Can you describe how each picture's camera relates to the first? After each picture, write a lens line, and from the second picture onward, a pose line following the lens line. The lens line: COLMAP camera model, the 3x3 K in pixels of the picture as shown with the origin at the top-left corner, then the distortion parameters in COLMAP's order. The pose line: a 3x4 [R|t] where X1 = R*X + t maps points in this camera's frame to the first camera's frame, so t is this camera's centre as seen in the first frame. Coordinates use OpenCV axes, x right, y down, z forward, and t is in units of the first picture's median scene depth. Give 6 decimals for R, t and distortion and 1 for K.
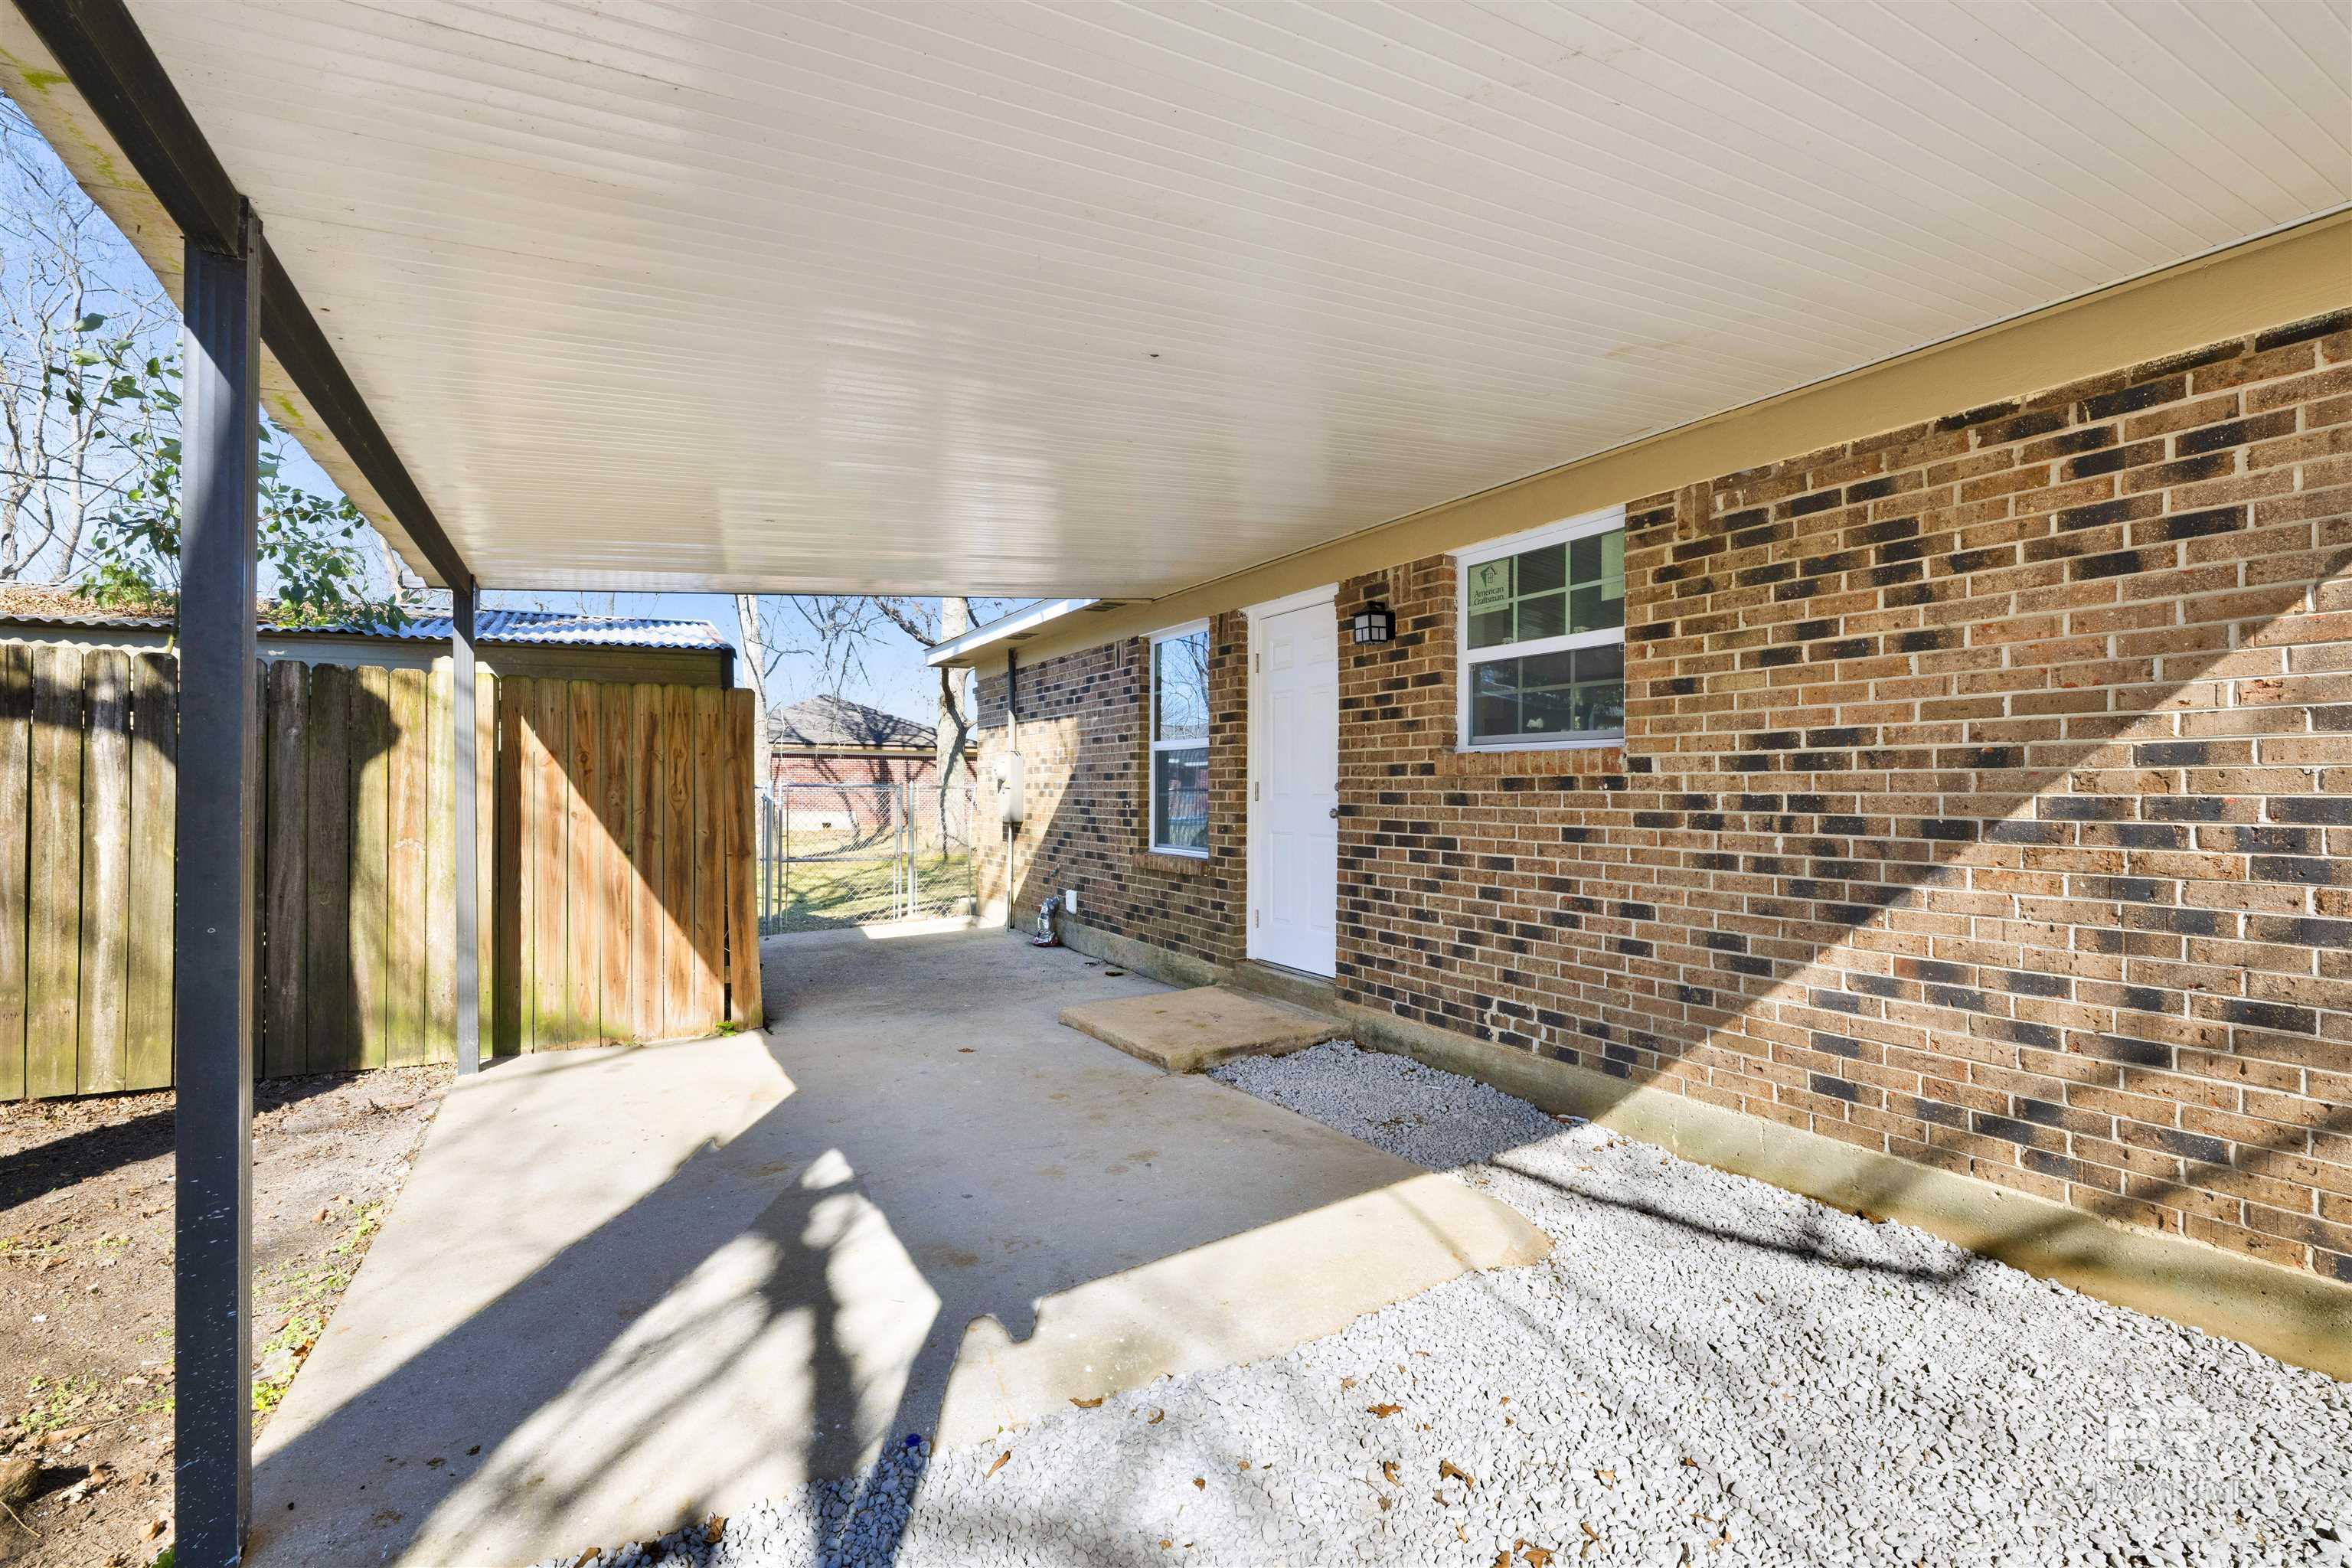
lens RADIAL K [[1049.2, 0, 1173.8], [0, 1049.2, 781.7], [0, 0, 1]] dist [-0.010829, 0.000708]
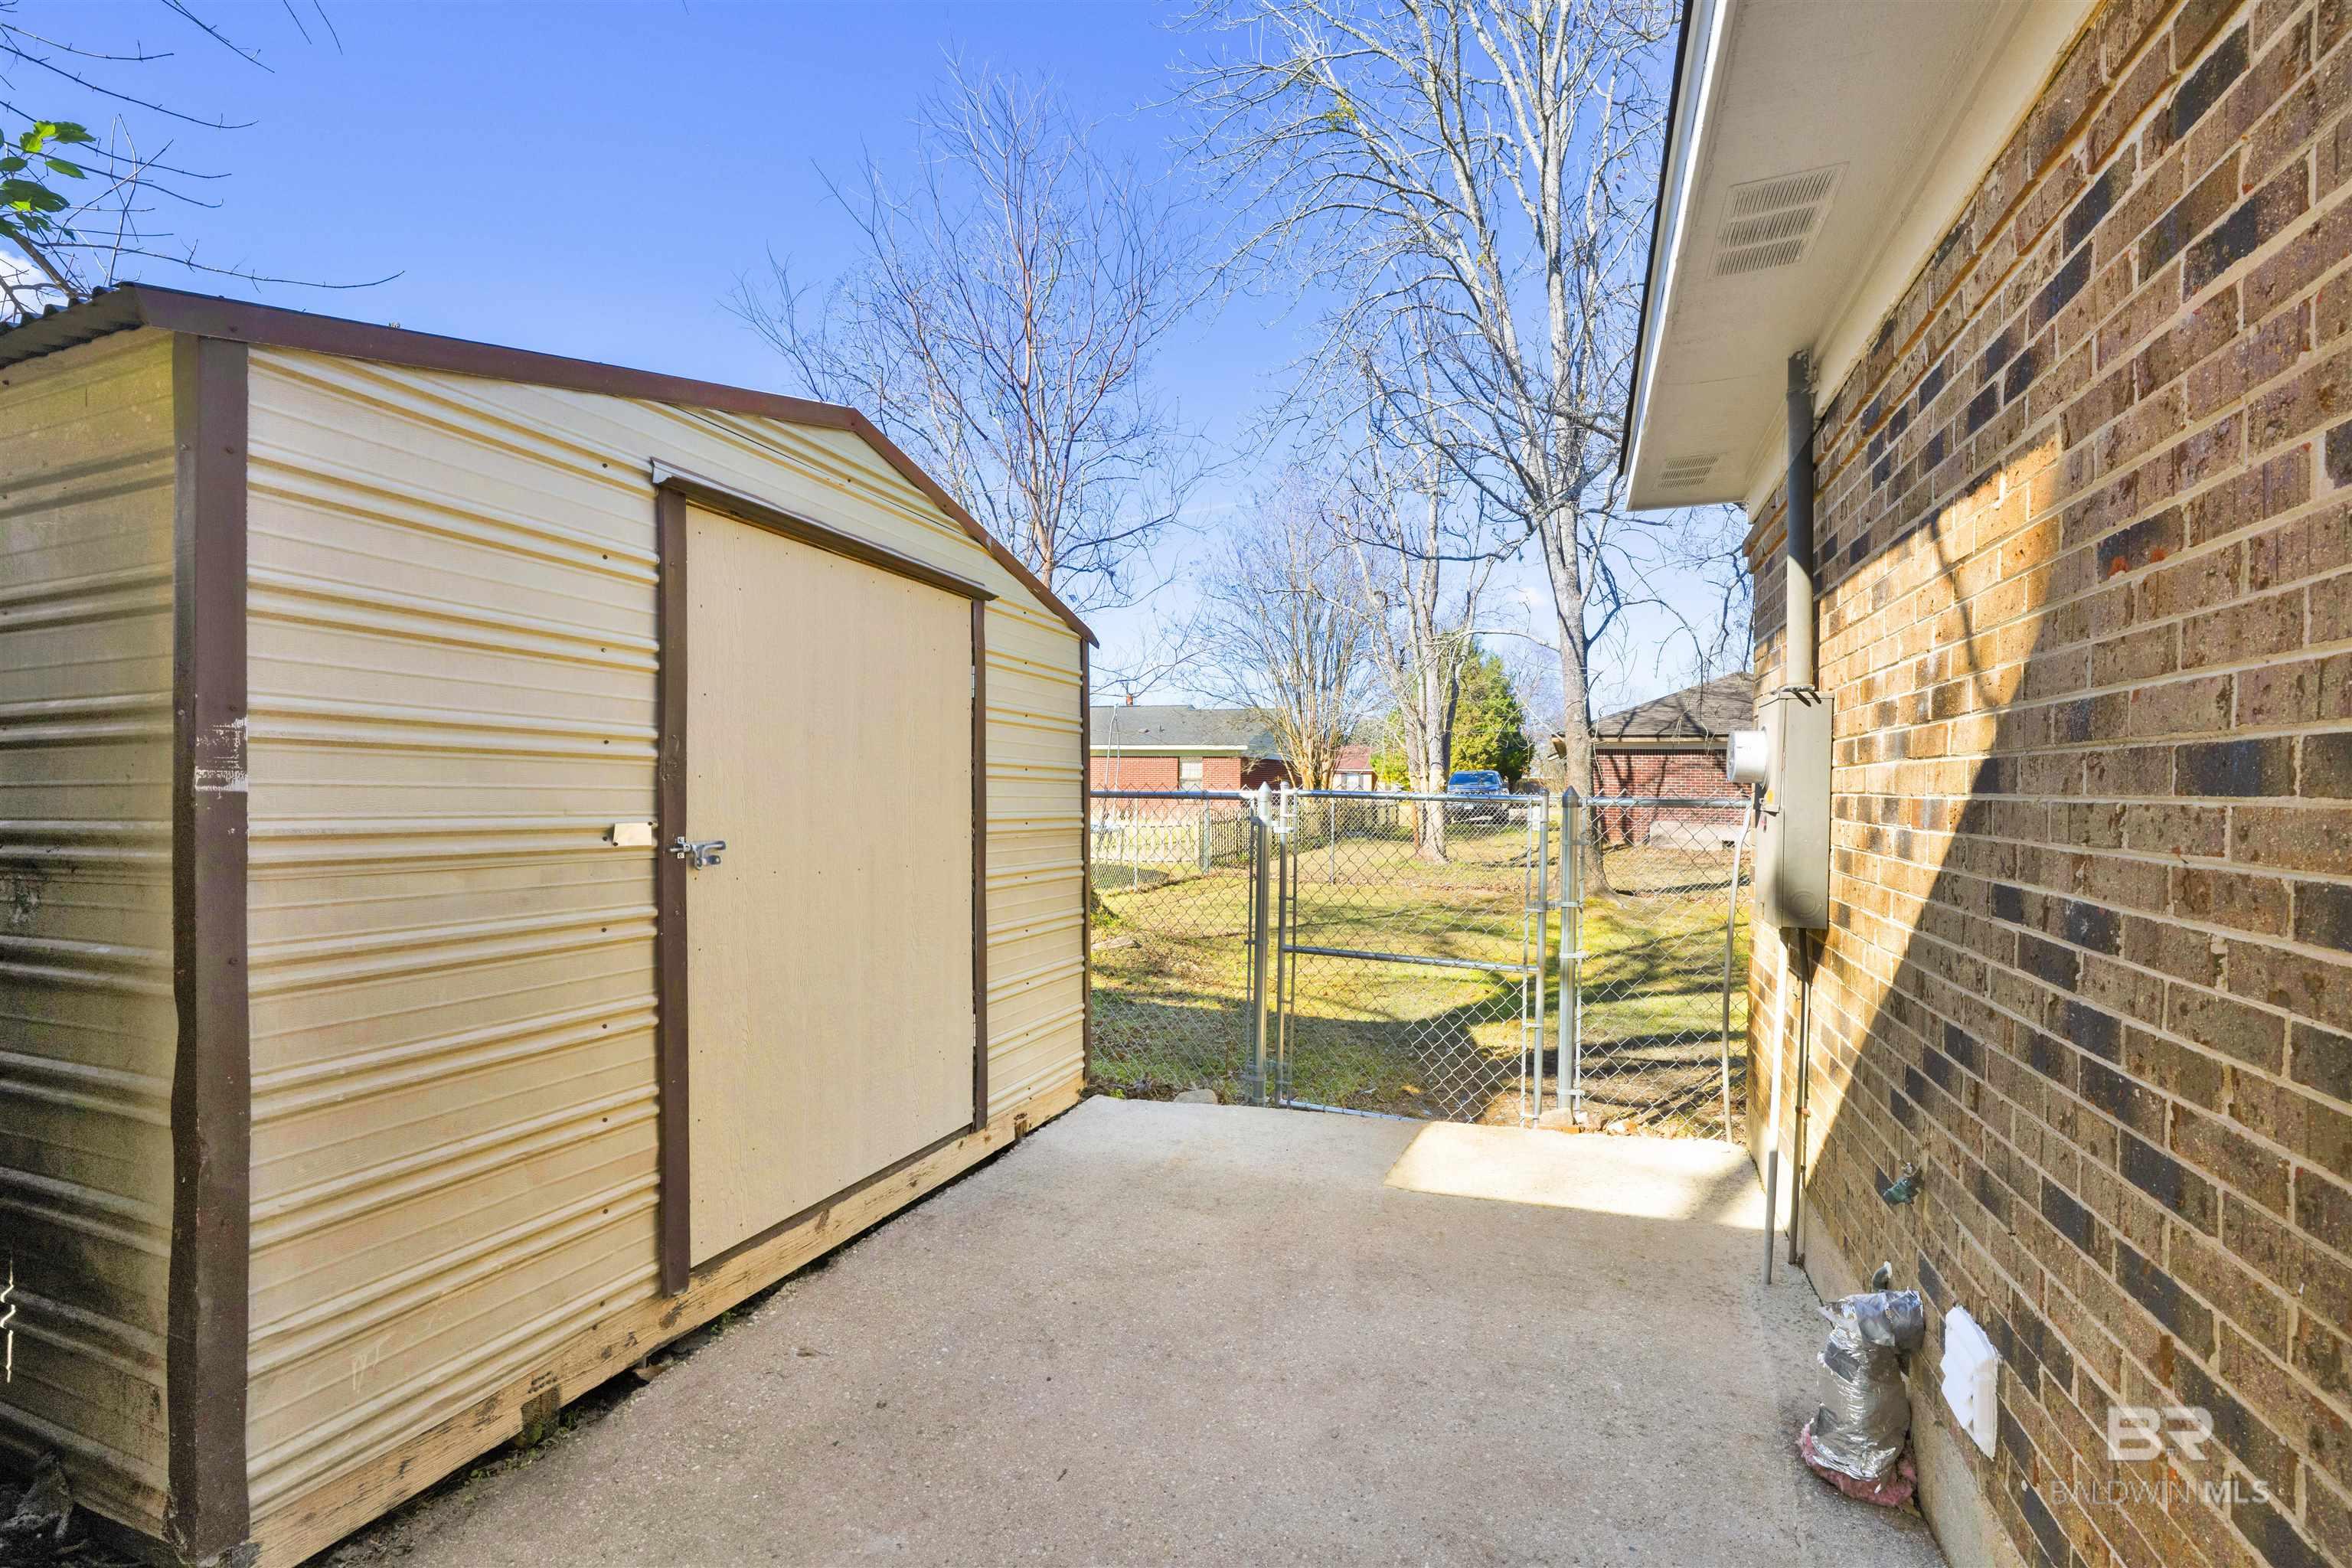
lens RADIAL K [[1049.2, 0, 1167.6], [0, 1049.2, 794.5], [0, 0, 1]] dist [-0.010829, 0.000708]
pose [[0.648528, 0.008223, -0.761146, -0.044772], [-0.000504, 0.999946, 0.010374, -0.002485], [0.761190, -0.006345, 0.648498, 0.739034]]
